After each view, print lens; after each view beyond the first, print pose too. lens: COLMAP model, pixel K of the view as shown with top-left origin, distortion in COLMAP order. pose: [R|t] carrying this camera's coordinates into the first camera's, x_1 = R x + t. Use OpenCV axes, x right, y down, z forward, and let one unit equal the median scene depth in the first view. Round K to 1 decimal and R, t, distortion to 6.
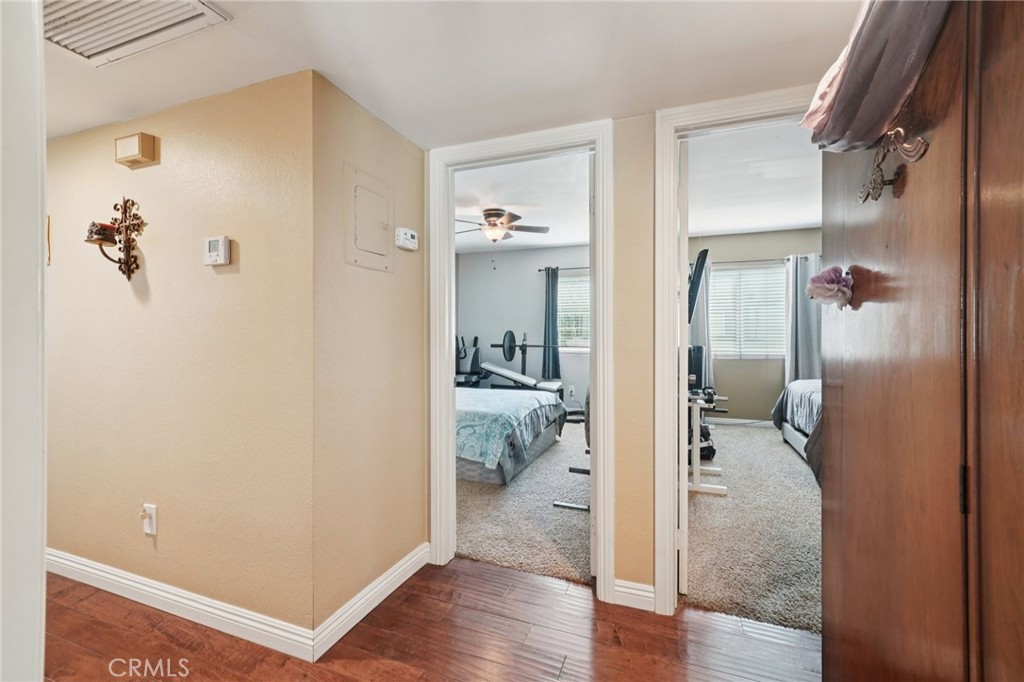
lens RADIAL K [[444.9, 0, 498.0], [0, 444.9, 332.6], [0, 0, 1]] dist [0.016426, -0.000061]
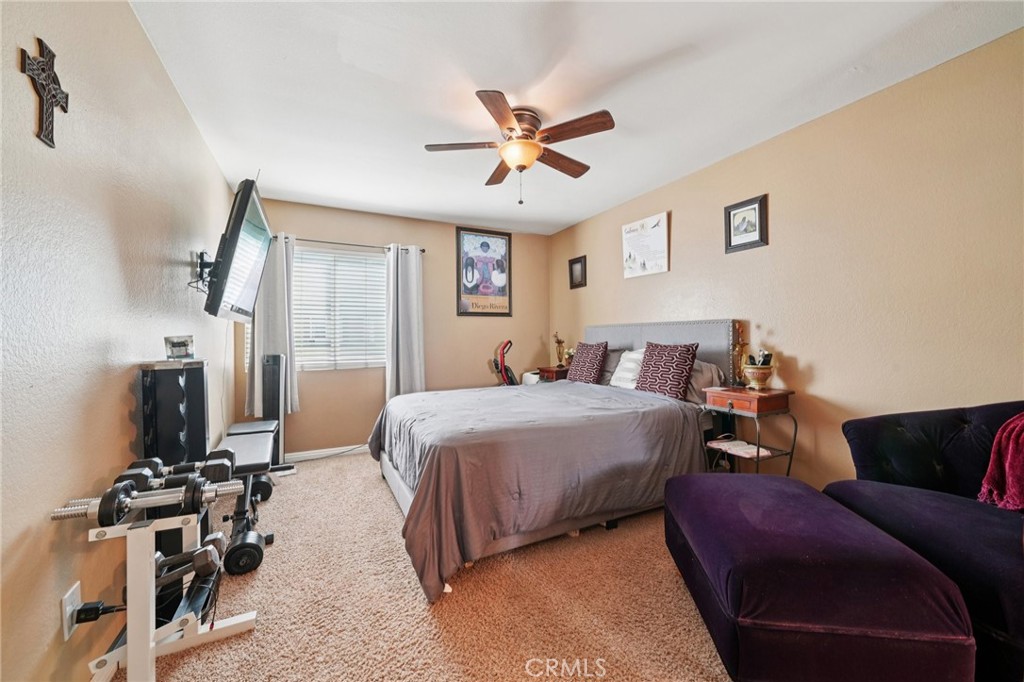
lens RADIAL K [[380.4, 0, 512.0], [0, 380.4, 341.0], [0, 0, 1]] dist [-0.000234, -0.000053]
pose [[0.646036, -0.004068, 0.763296, 0.259124], [-0.000511, 0.999983, 0.005762, 0.006076], [-0.763307, -0.004112, 0.646023, 0.372950]]
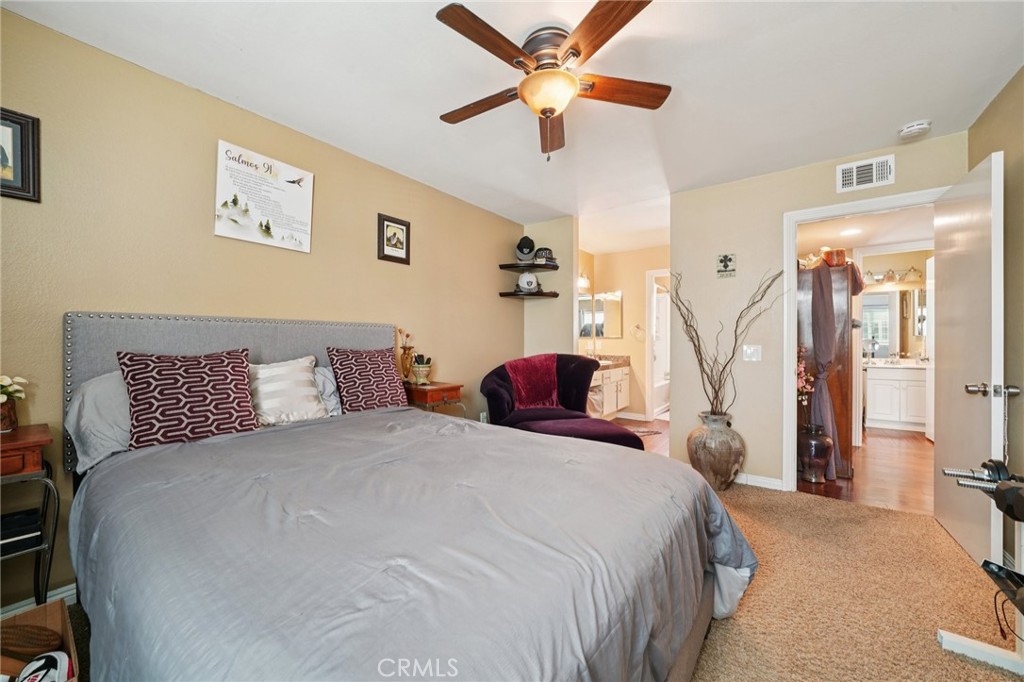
lens RADIAL K [[380.4, 0, 512.0], [0, 380.4, 341.0], [0, 0, 1]] dist [-0.000234, -0.000053]
pose [[-0.965957, 0.001618, 0.258697, 0.542158], [0.001062, 0.999997, -0.002291, 0.004783], [-0.258700, -0.001938, -0.965956, 0.975983]]
